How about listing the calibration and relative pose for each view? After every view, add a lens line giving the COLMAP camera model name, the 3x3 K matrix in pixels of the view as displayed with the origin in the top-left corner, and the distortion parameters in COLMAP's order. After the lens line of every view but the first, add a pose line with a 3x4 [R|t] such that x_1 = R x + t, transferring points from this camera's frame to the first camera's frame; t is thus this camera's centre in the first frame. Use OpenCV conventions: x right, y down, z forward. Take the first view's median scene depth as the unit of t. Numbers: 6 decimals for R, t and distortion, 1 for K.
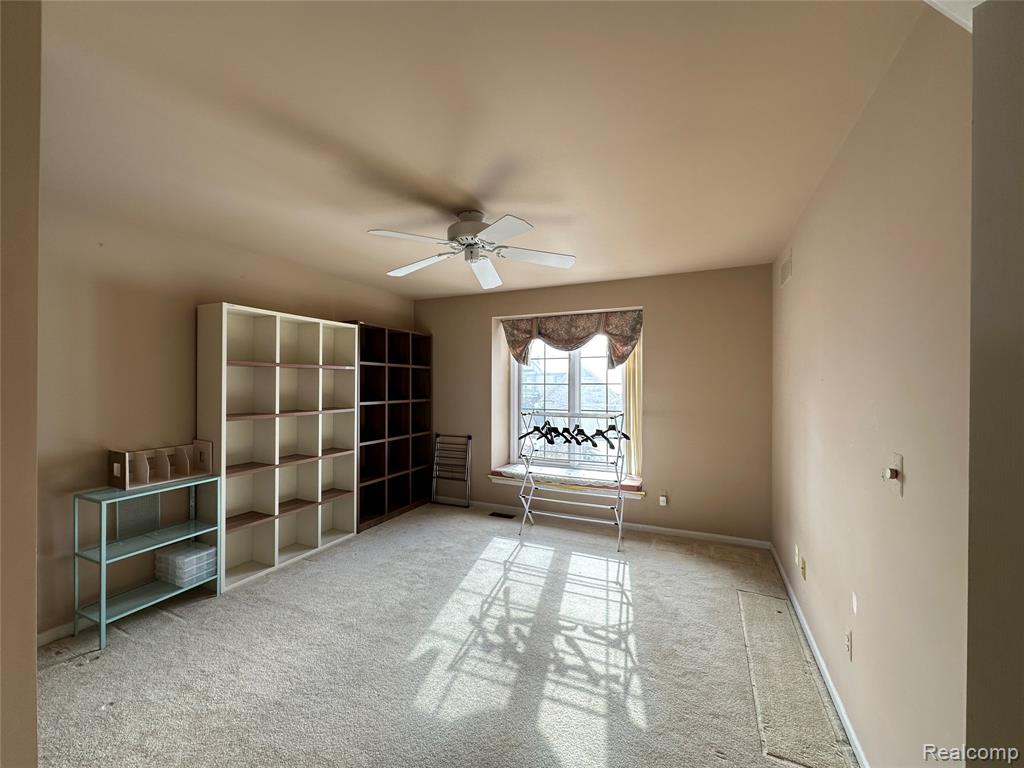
lens RADIAL K [[408.5, 0, 512.8], [0, 408.5, 379.3], [0, 0, 1]] dist [-0.003486, 0.000648]
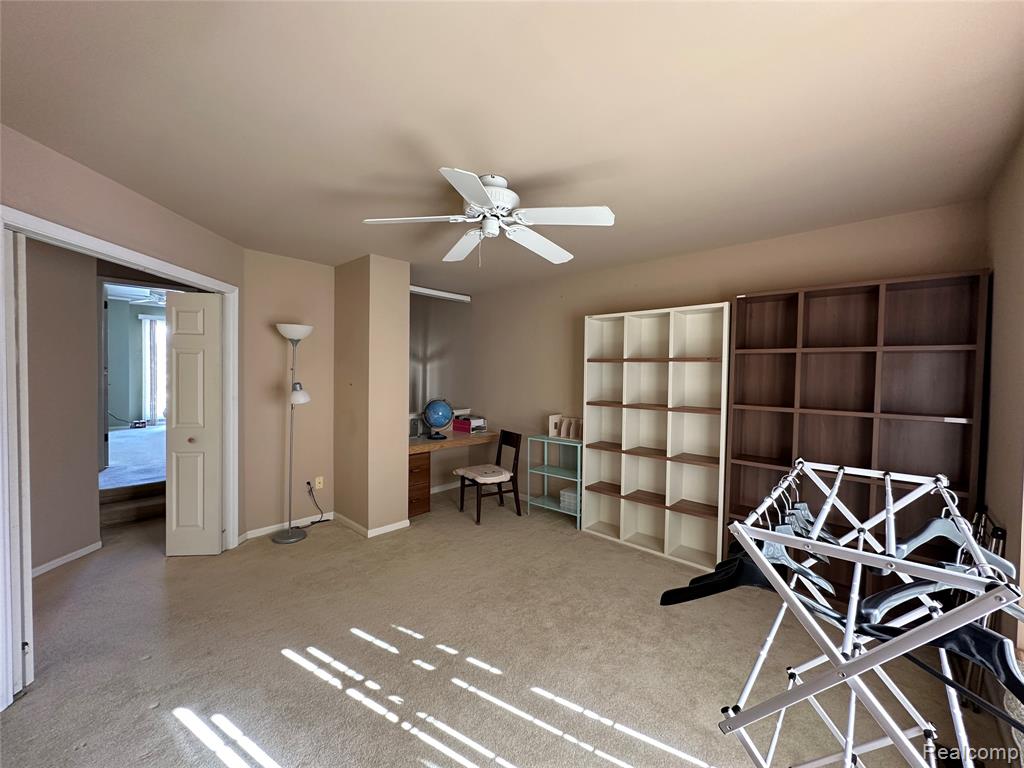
lens RADIAL K [[408.5, 0, 512.1], [0, 408.5, 381.1], [0, 0, 1]] dist [-0.003486, 0.000648]
pose [[-0.313302, 0.012576, -0.949570, 0.645304], [-0.007122, 0.999853, 0.015591, 0.005724], [0.949627, 0.011648, -0.313166, 1.193914]]
